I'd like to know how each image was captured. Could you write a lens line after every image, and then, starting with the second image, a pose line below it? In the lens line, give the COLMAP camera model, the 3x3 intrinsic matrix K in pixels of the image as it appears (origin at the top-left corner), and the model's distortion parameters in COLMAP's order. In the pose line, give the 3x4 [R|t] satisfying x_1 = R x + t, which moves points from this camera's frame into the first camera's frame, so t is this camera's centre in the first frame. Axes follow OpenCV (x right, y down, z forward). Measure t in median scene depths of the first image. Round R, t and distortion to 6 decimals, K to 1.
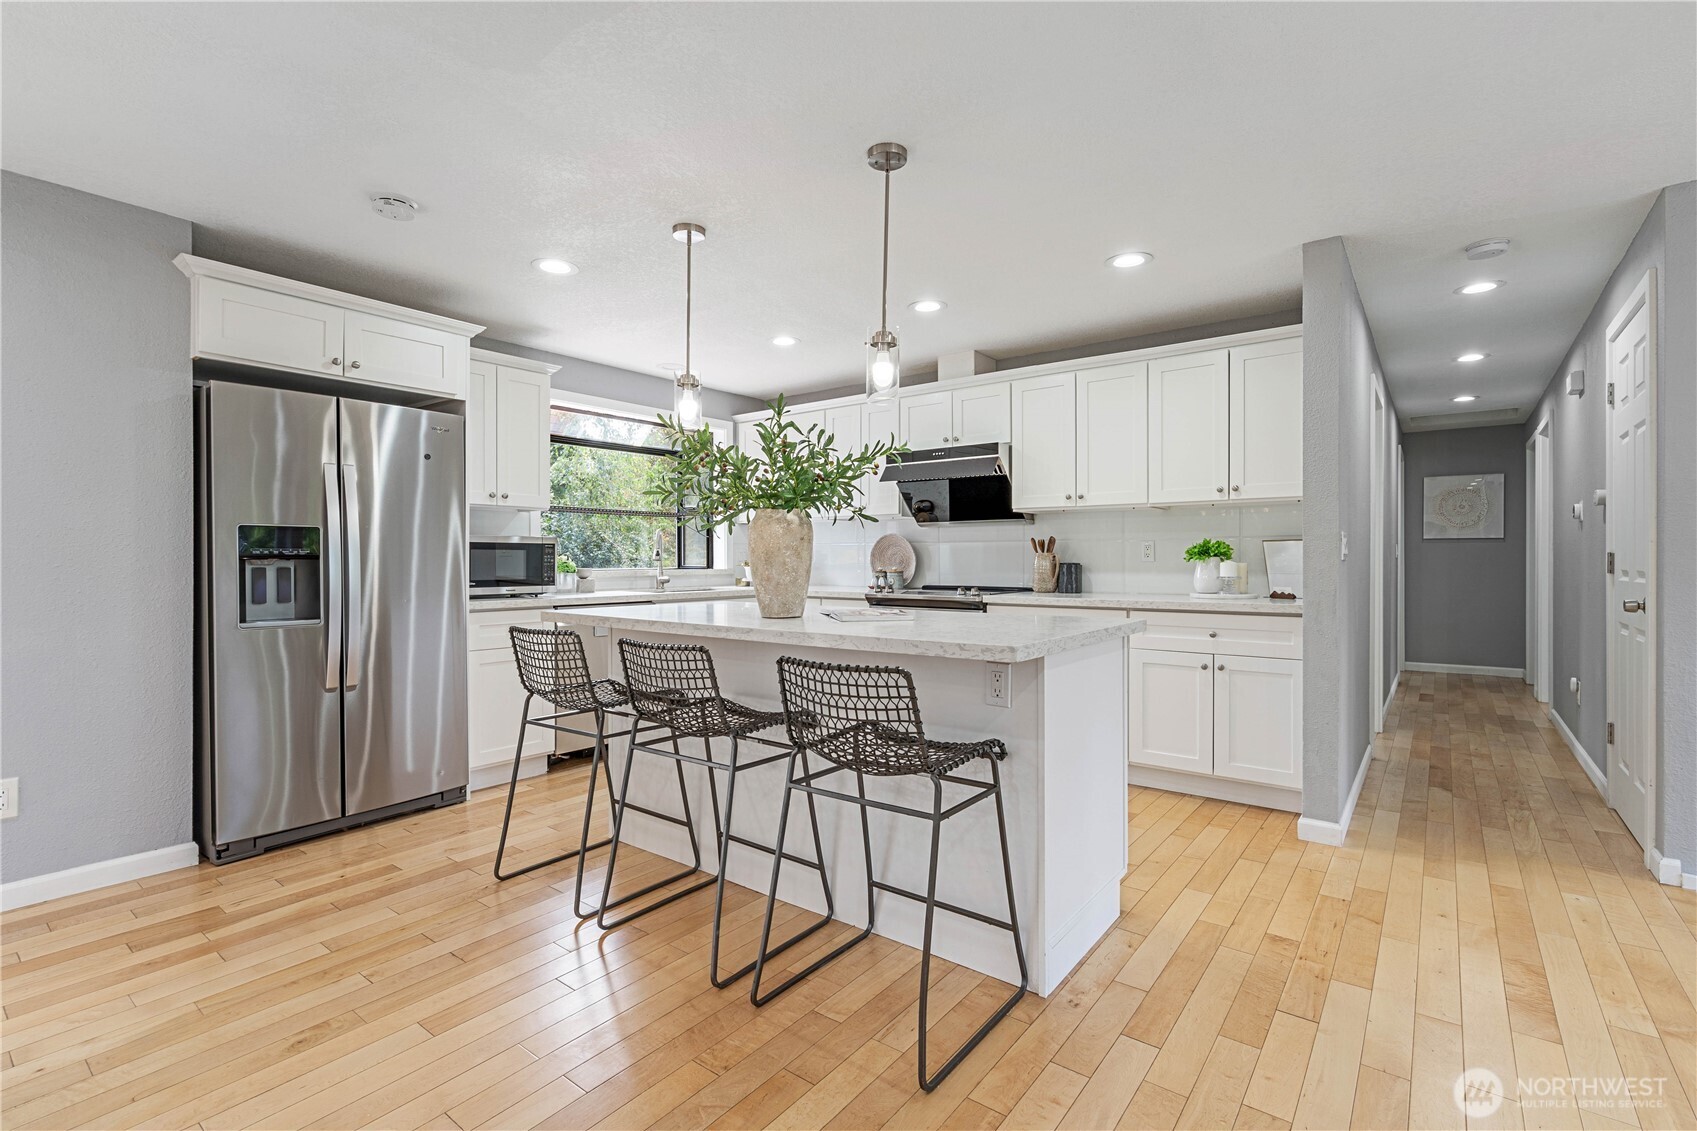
lens RADIAL K [[778.6, 0, 848.5], [0, 778.6, 565.5], [0, 0, 1]] dist [0.001887, 0.000447]
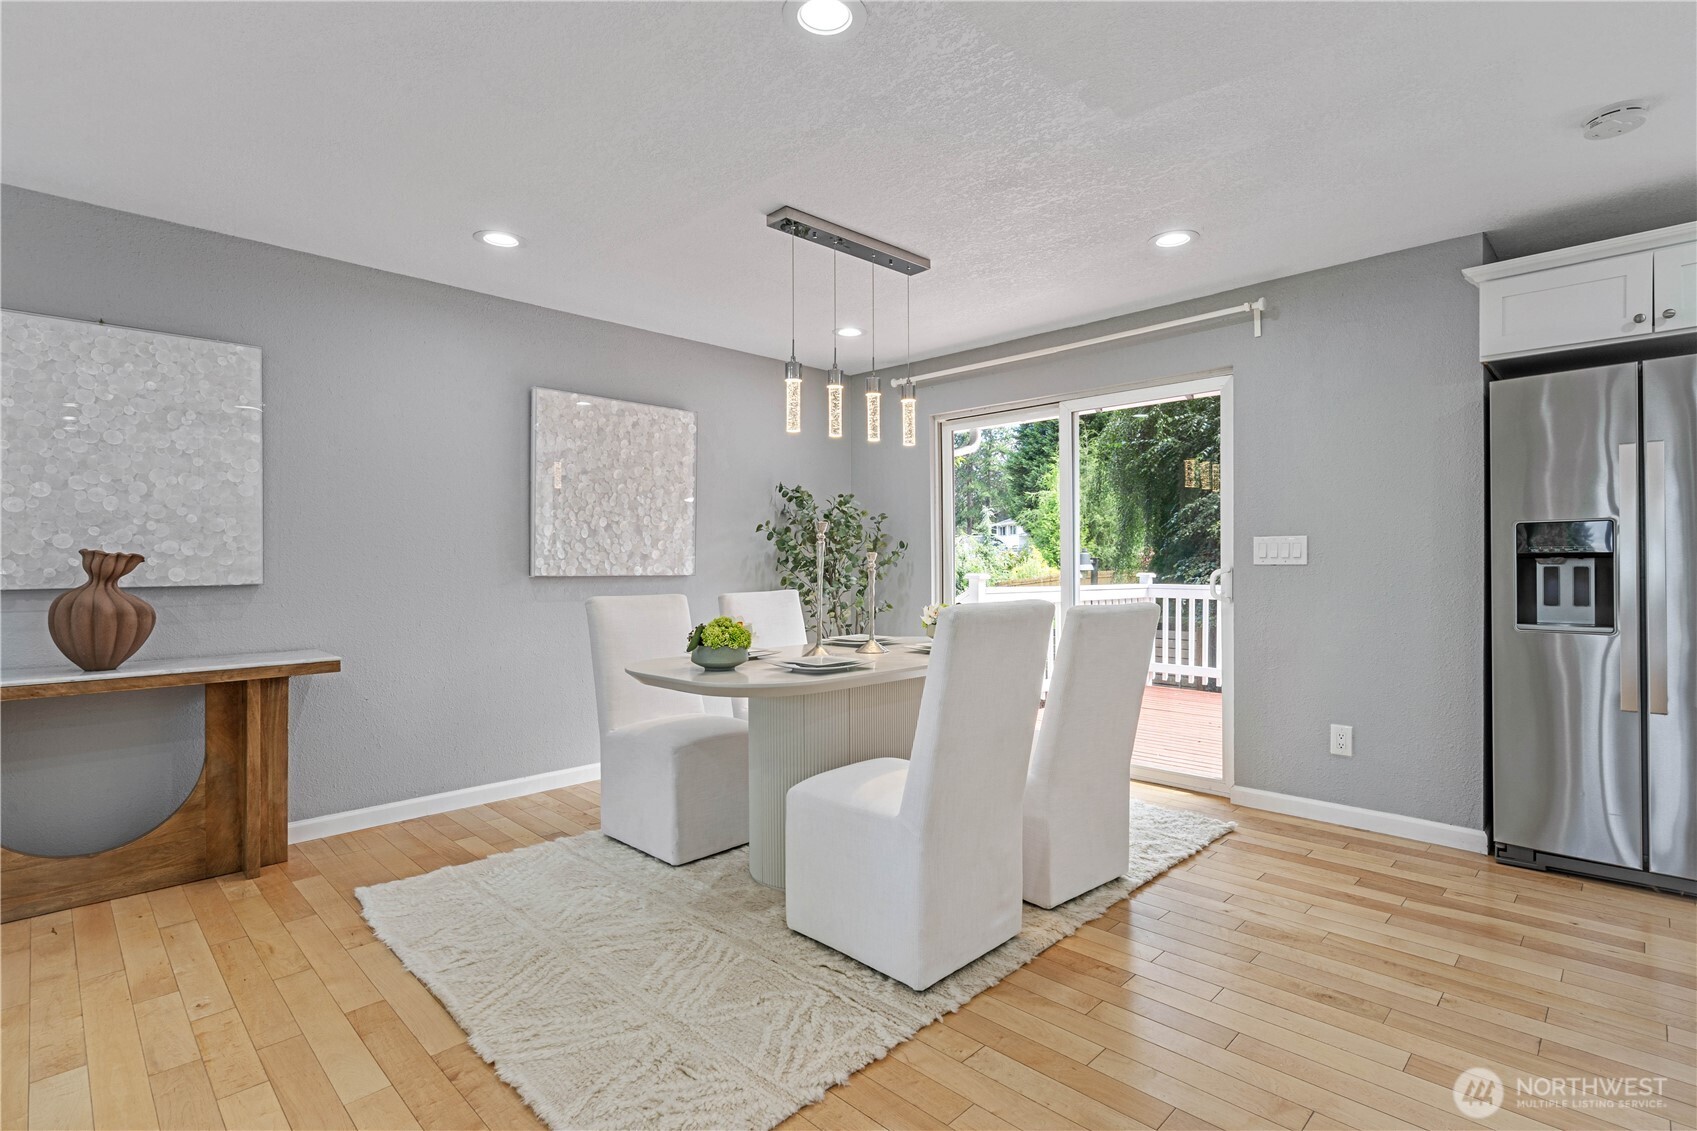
lens RADIAL K [[807.8, 0, 848.5], [0, 807.8, 565.5], [0, 0, 1]] dist [0.000540, 0.000181]
pose [[-0.130025, 0.007088, -0.991485, 0.330064], [-0.002917, 0.999967, 0.007531, -0.003666], [0.991506, 0.003872, -0.130000, 0.302764]]
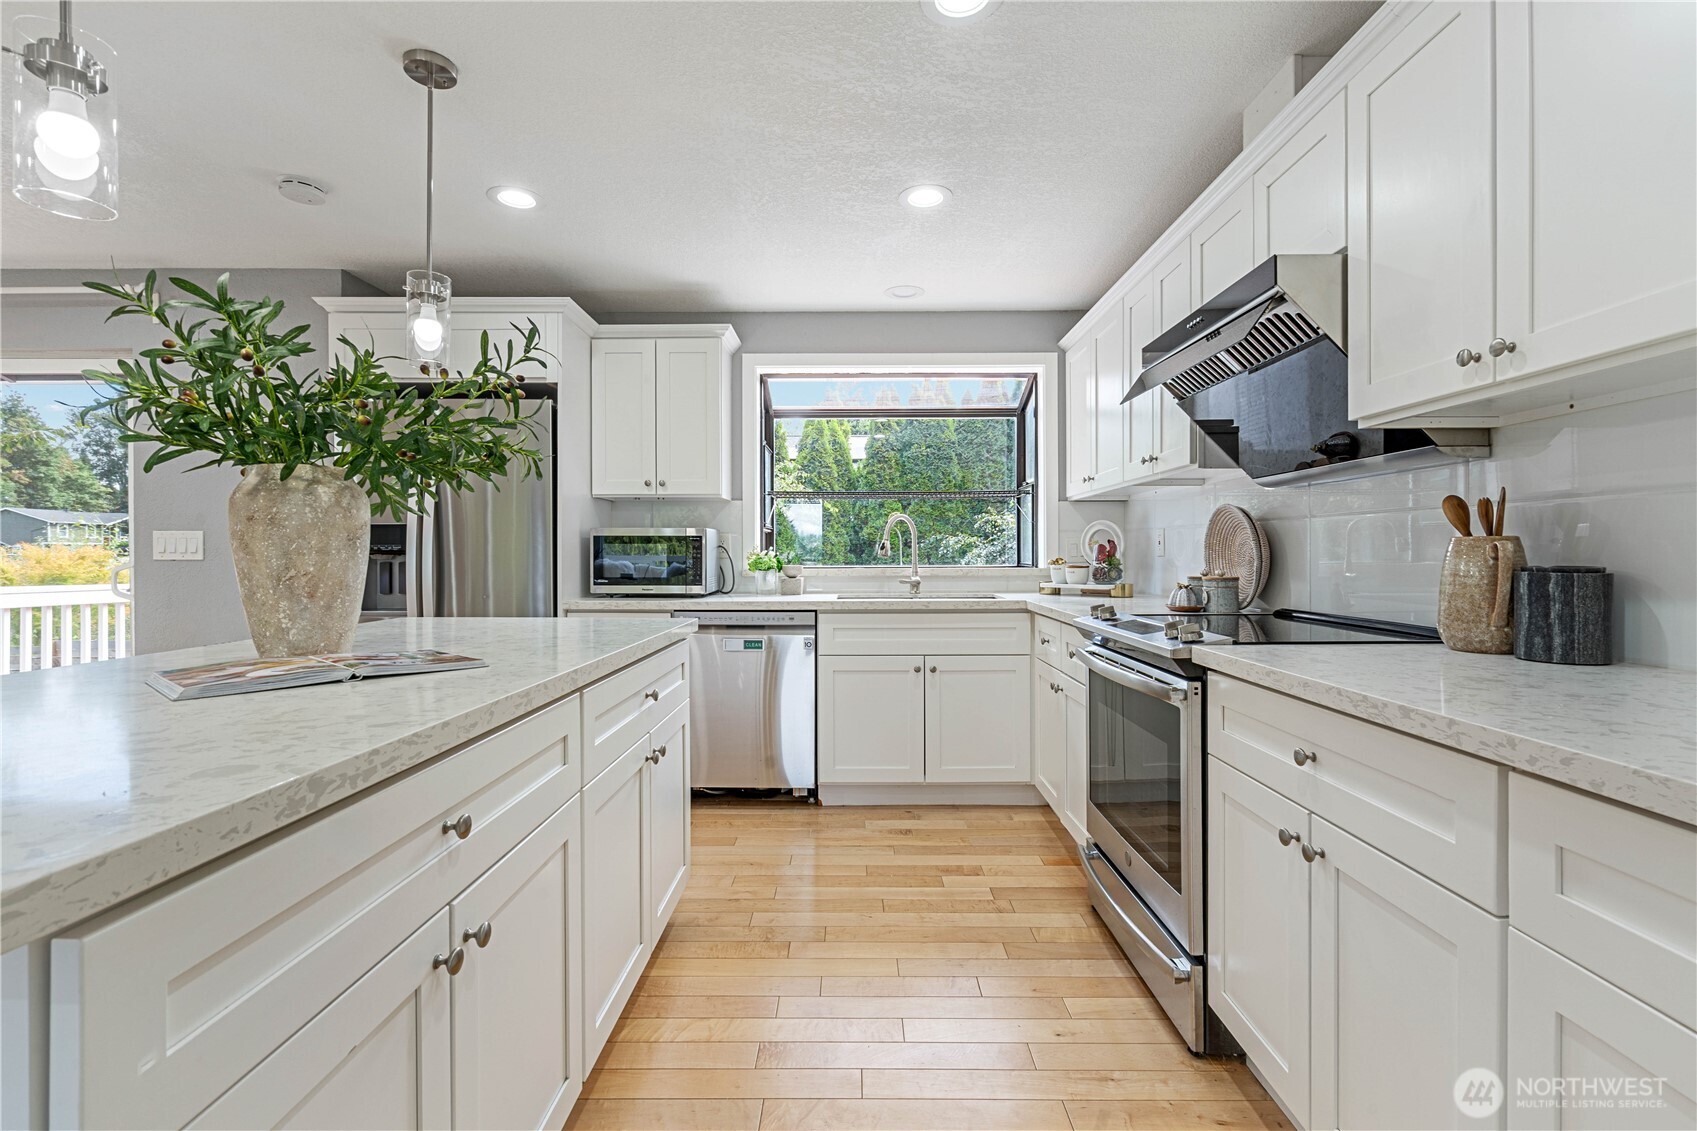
lens RADIAL K [[778.6, 0, 848.5], [0, 778.6, 565.5], [0, 0, 1]] dist [0.001887, 0.000447]
pose [[0.608862, 0.013219, -0.793166, 0.560774], [-0.006297, 0.999910, 0.011830, -0.009443], [0.793251, -0.002208, 0.608891, 0.881039]]
